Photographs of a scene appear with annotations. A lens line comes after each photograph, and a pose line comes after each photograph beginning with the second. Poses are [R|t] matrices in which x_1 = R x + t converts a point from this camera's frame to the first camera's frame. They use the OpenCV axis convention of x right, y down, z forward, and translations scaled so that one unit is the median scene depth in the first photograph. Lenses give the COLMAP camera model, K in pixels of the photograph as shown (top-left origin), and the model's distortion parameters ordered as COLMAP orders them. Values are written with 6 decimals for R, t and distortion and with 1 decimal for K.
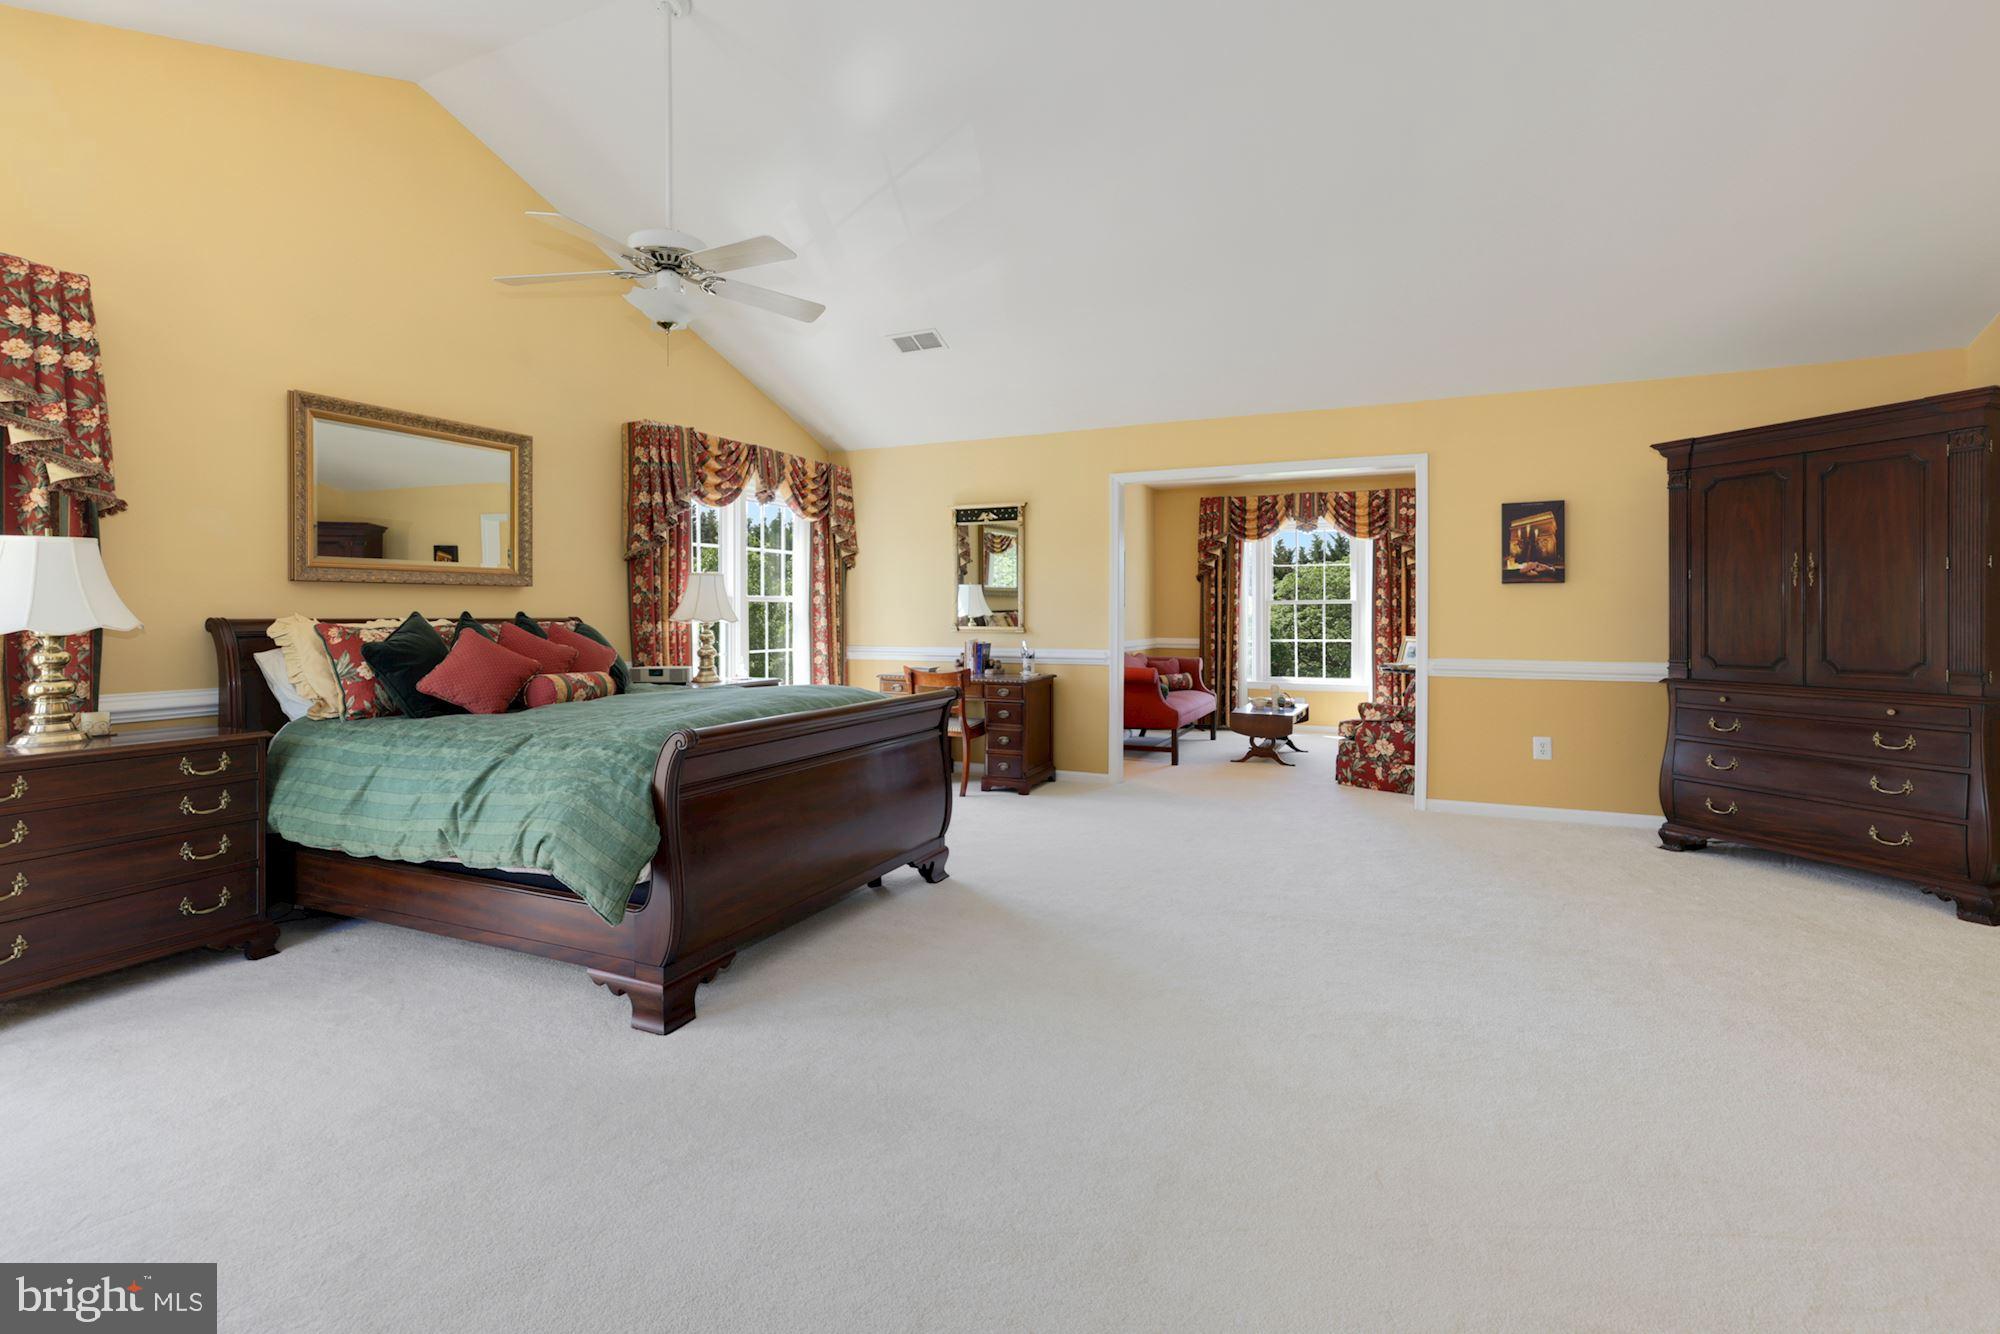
lens RADIAL K [[964.6, 0, 972.4], [0, 964.6, 607.3], [0, 0, 1]] dist [-0.005174, 0.009384]
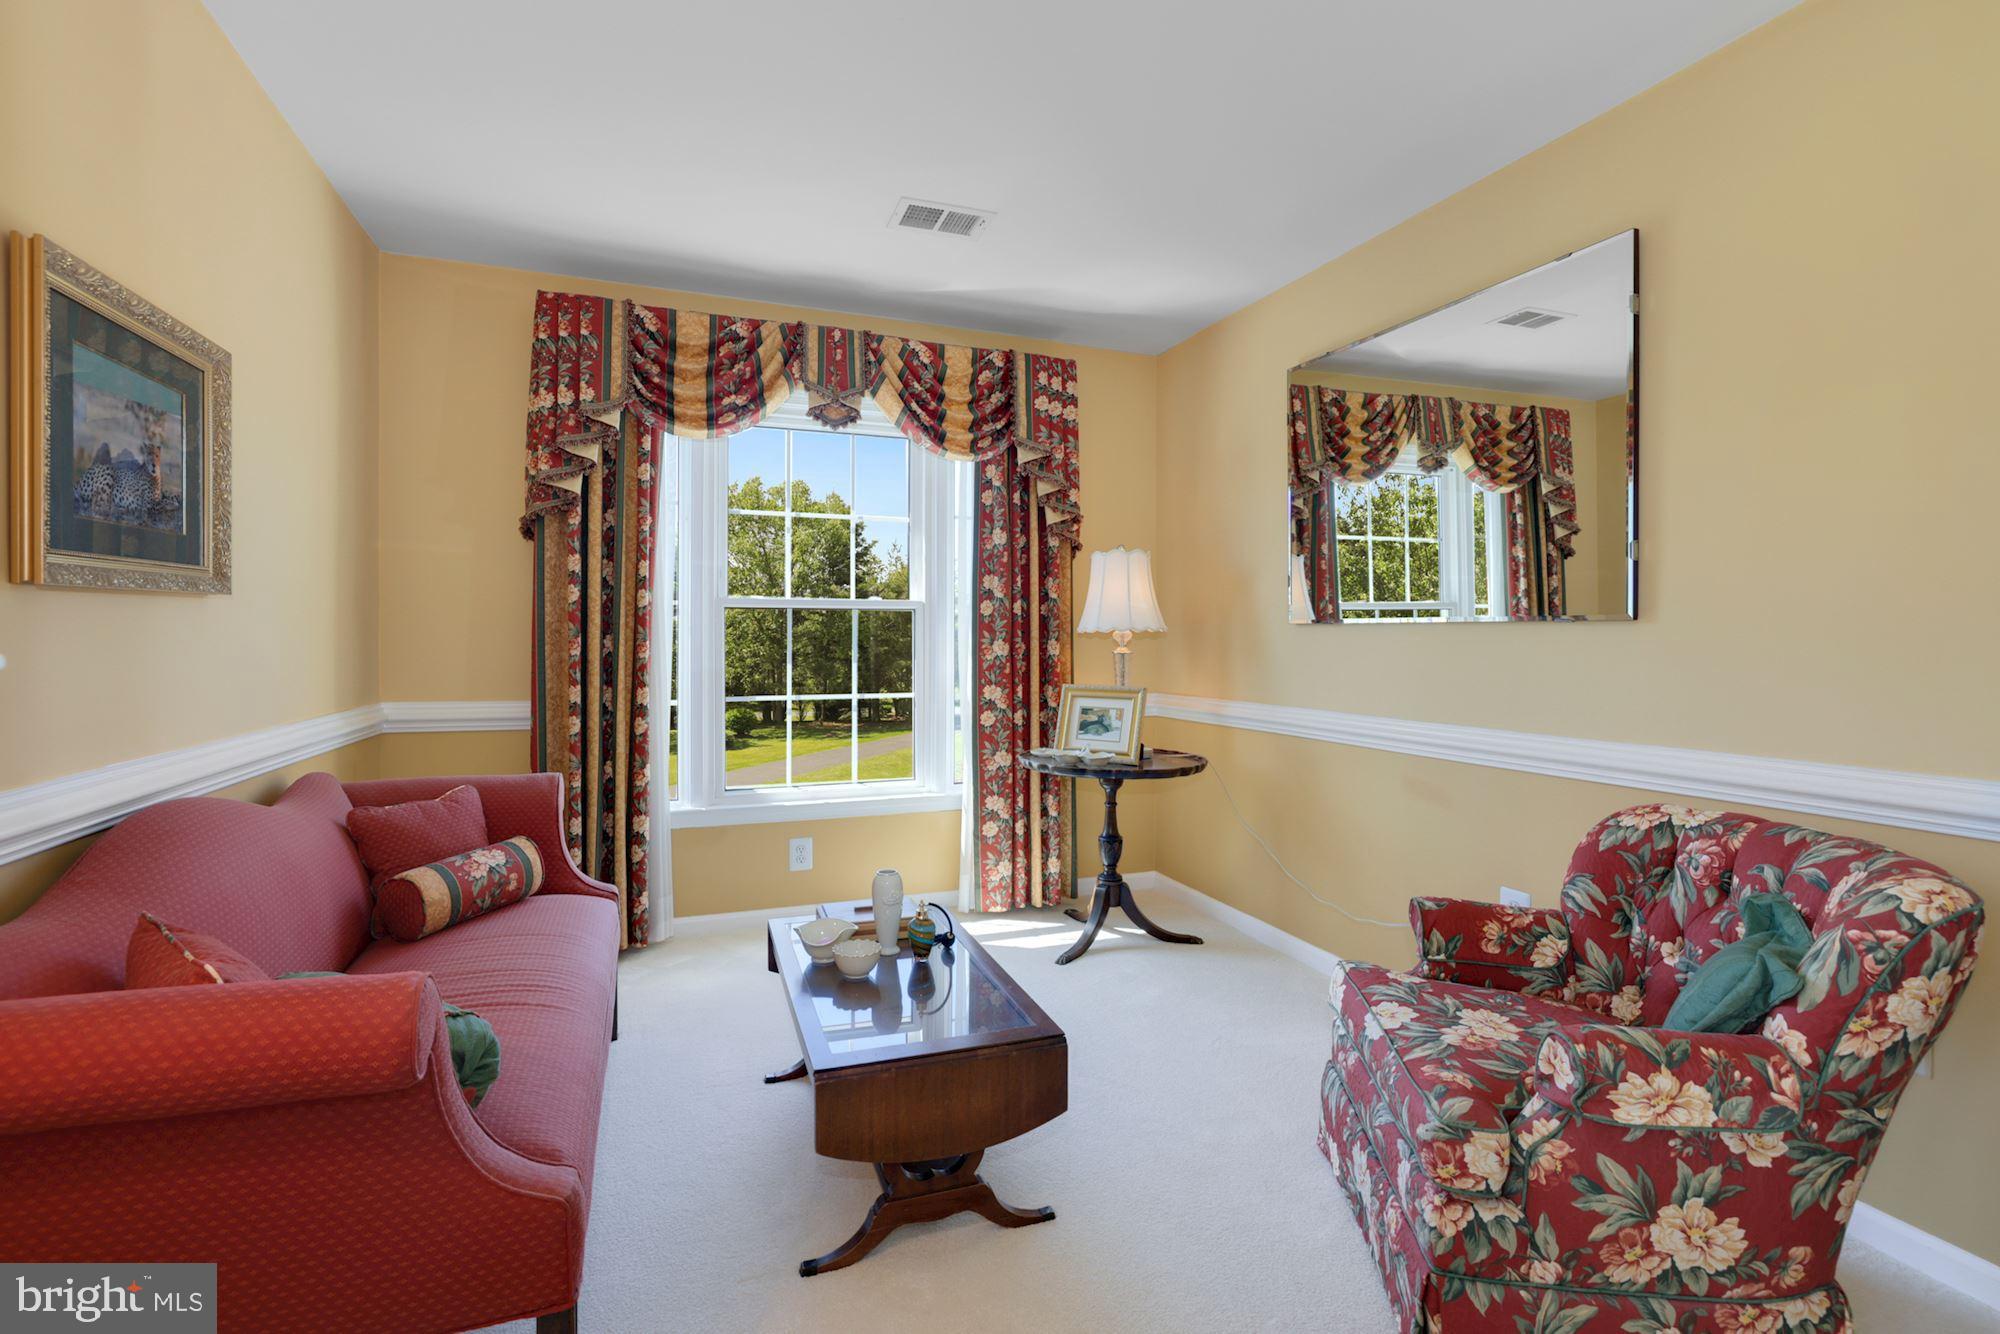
lens RADIAL K [[849.8, 0, 964.1], [0, 849.8, 629.7], [0, 0, 1]] dist [-0.004975, 0.001182]
pose [[0.674980, 0.008061, 0.737792, 0.164531], [-0.009491, 0.999952, -0.002242, 0.008490], [-0.737775, -0.005489, 0.675025, 0.954602]]
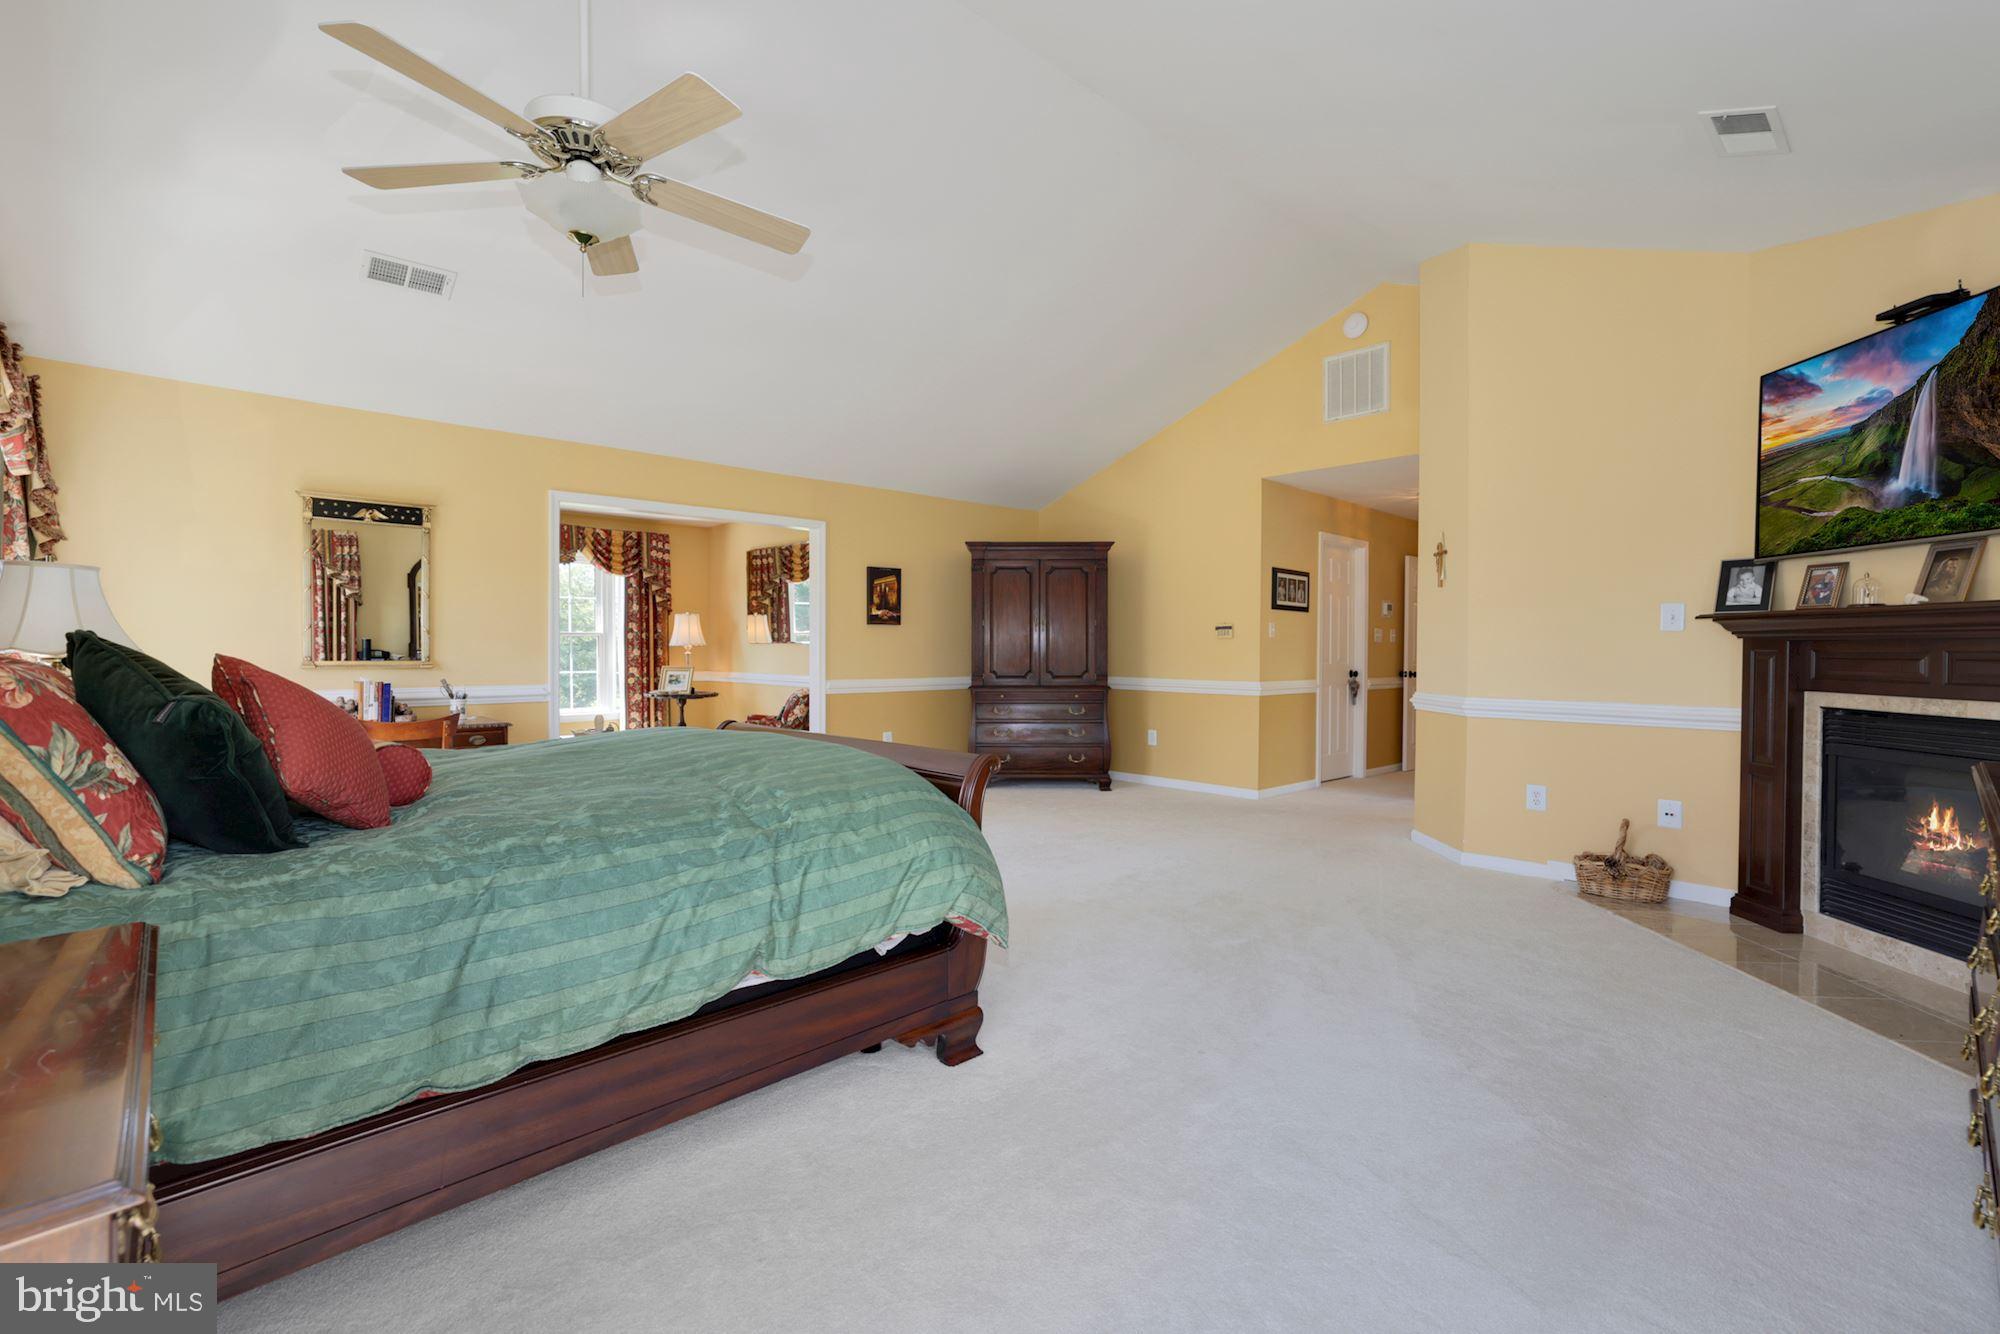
lens RADIAL K [[964.6, 0, 1019.2], [0, 964.6, 668.2], [0, 0, 1]] dist [-0.005174, 0.009384]
pose [[0.315904, -0.017701, 0.948626, -0.601823], [-0.010814, 0.999694, 0.022255, 0.004097], [-0.948729, -0.017289, 0.315616, 0.309555]]
